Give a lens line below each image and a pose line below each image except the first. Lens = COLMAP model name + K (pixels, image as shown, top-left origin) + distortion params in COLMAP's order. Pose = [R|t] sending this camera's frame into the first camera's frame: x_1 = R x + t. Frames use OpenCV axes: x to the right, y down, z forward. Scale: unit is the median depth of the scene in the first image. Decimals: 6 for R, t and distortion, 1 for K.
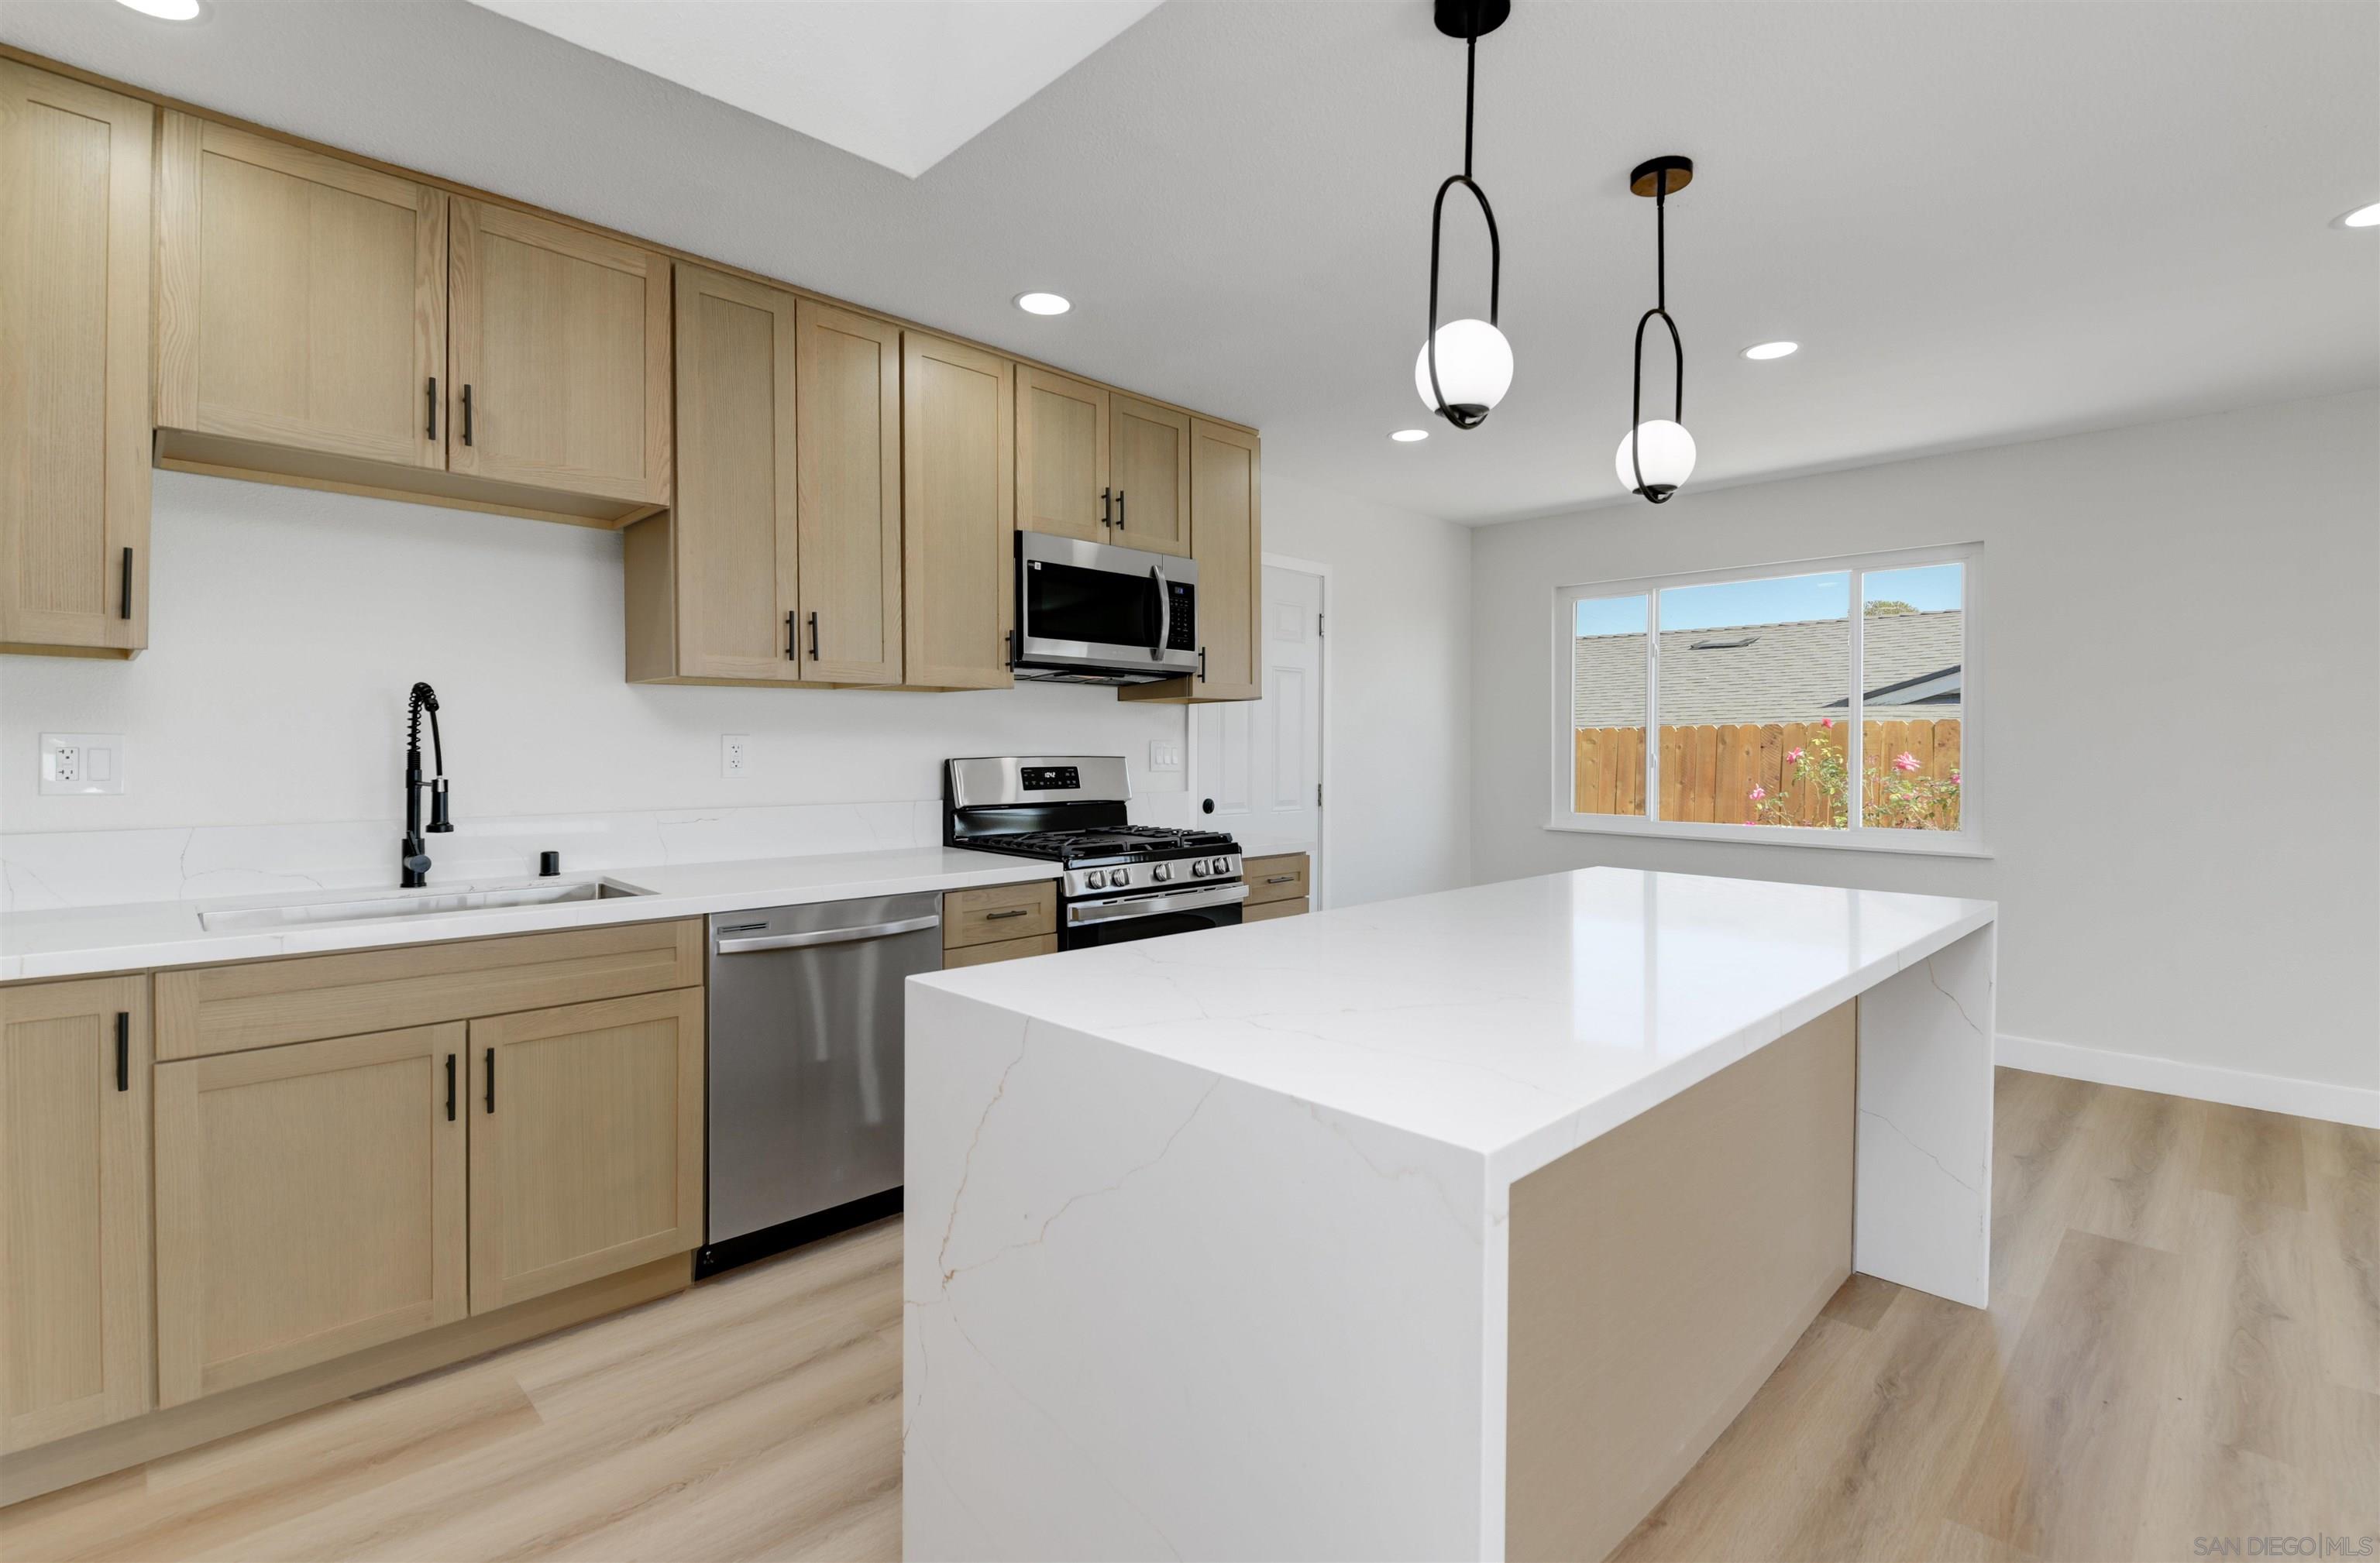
lens RADIAL K [[1100.8, 0, 1178.8], [0, 1100.8, 759.9], [0, 0, 1]] dist [0.011246, -0.012878]
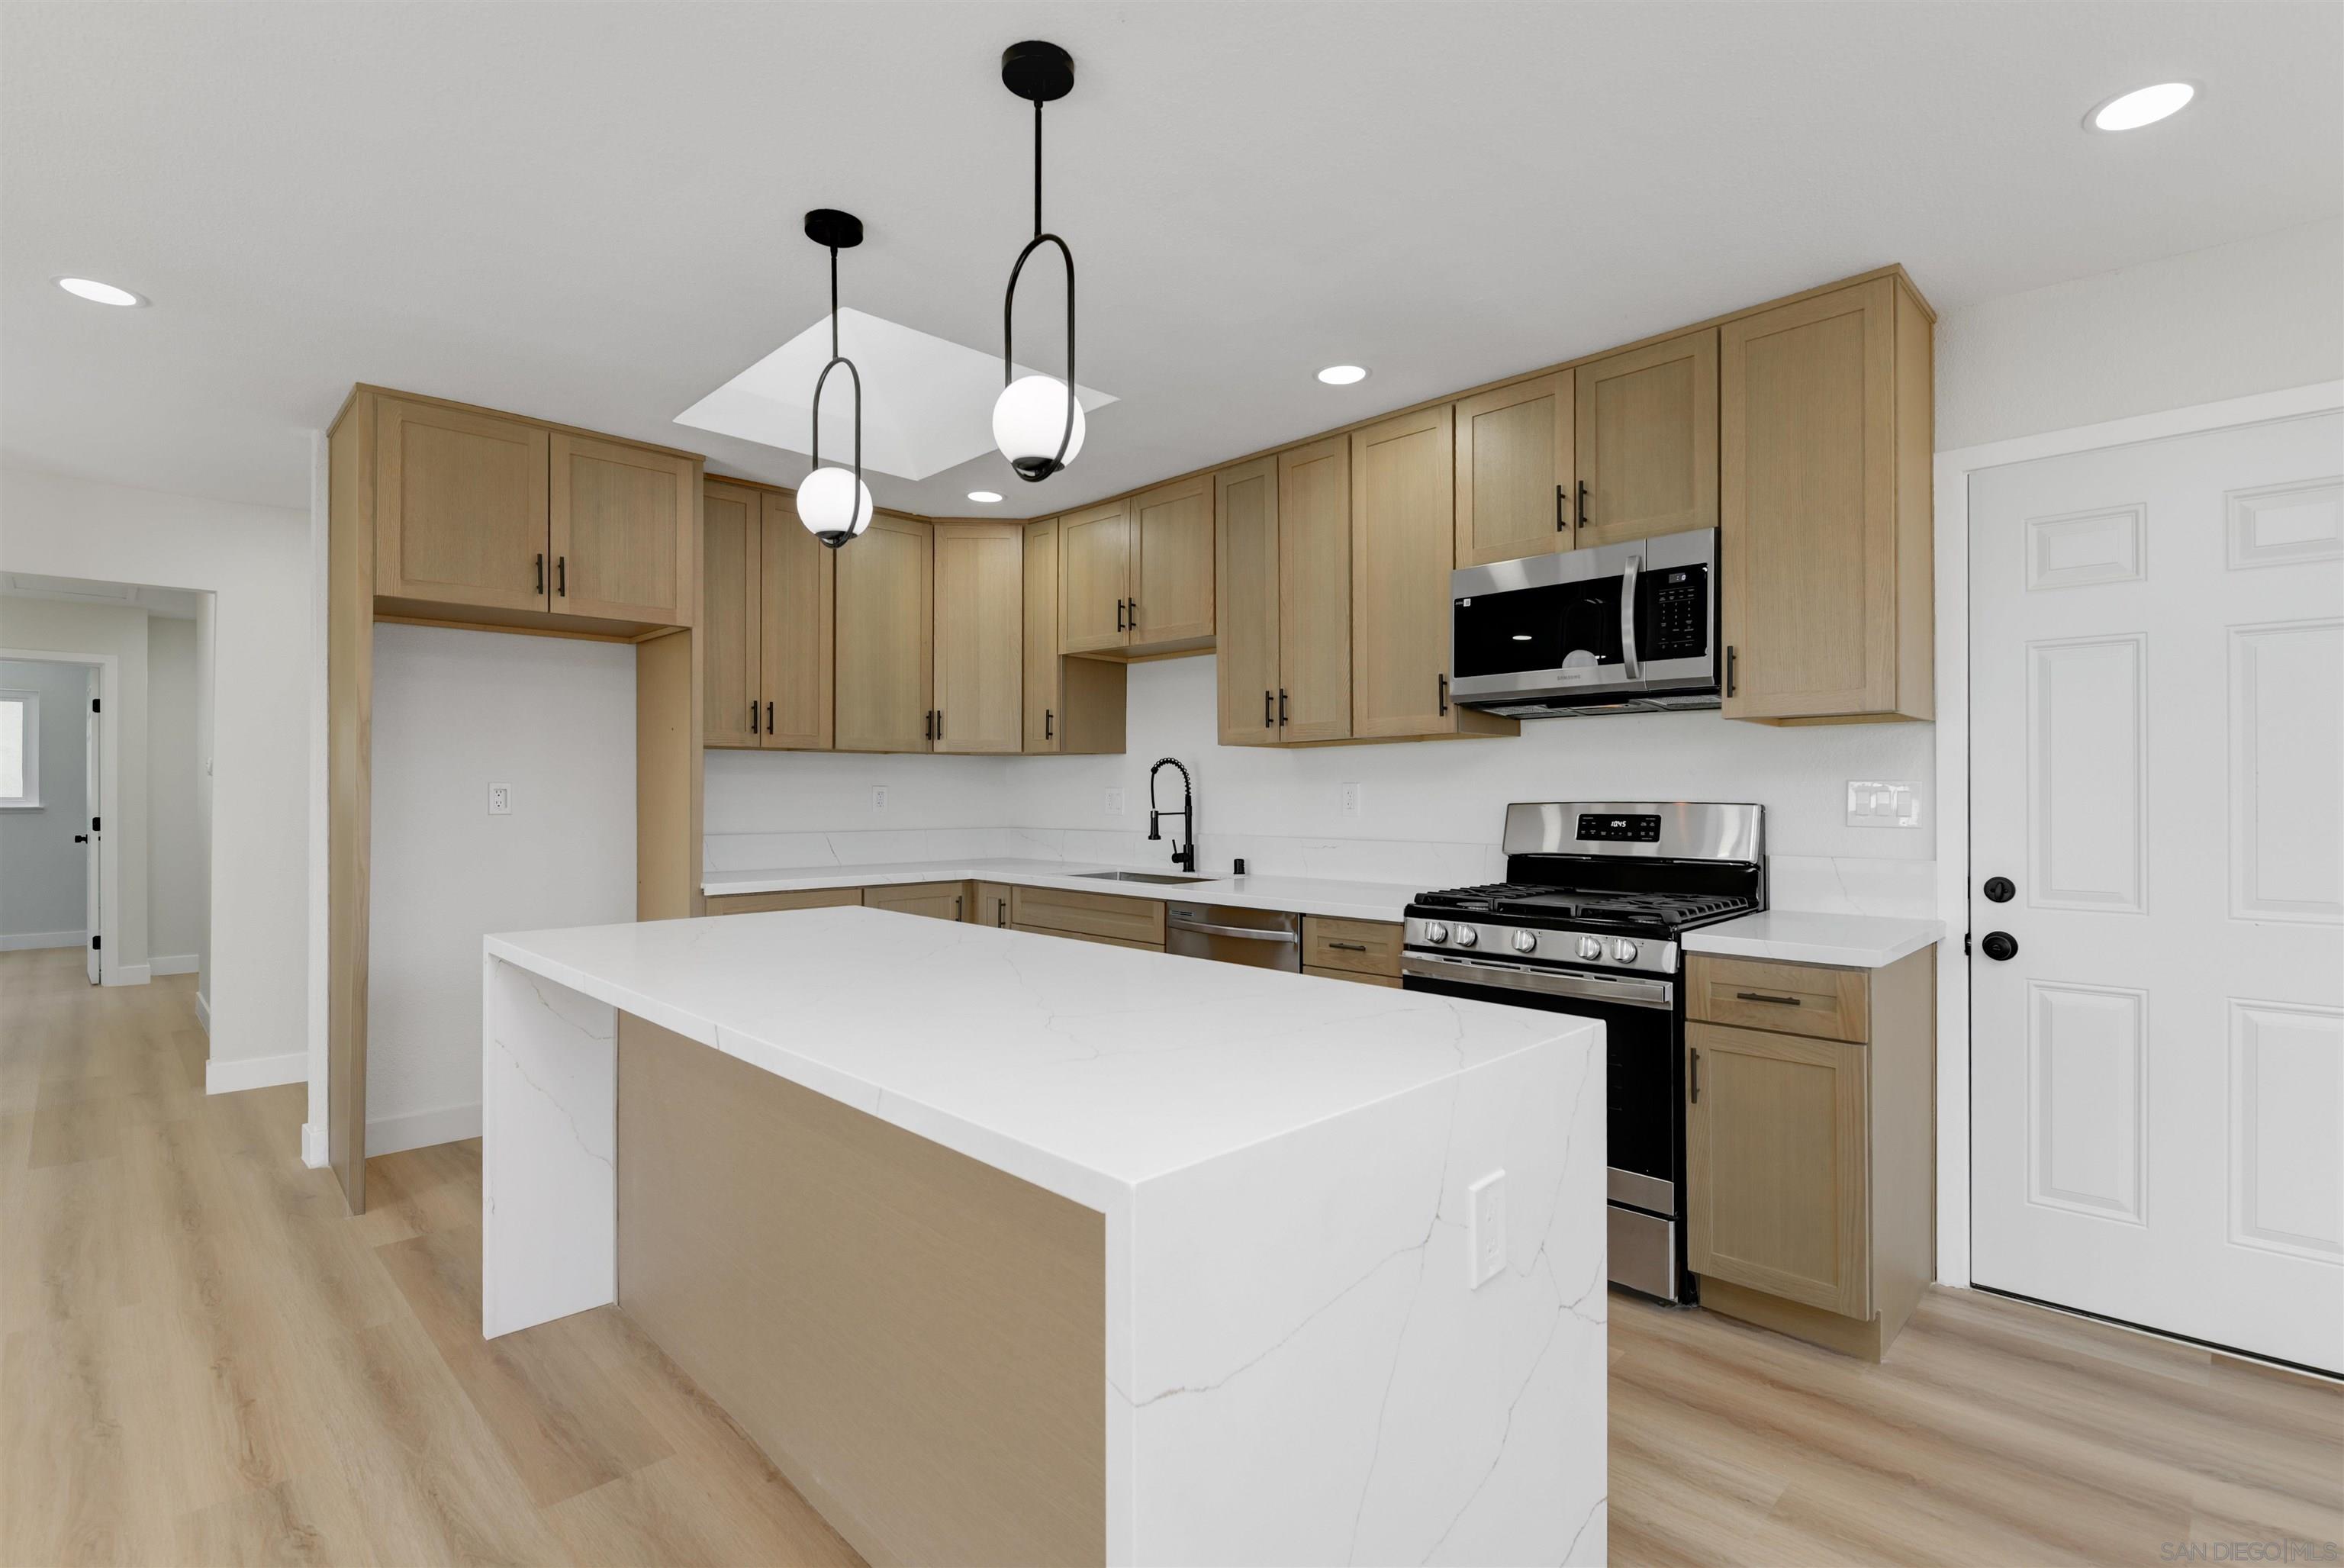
lens RADIAL K [[1107.9, 0, 1191.0], [0, 1107.9, 794.6], [0, 0, 1]] dist [-0.001547, -0.009720]
pose [[0.004351, -0.001785, -0.999989, 1.029548], [-0.010340, 0.999945, -0.001830, -0.005654], [0.999937, 0.010348, 0.004332, 0.930959]]
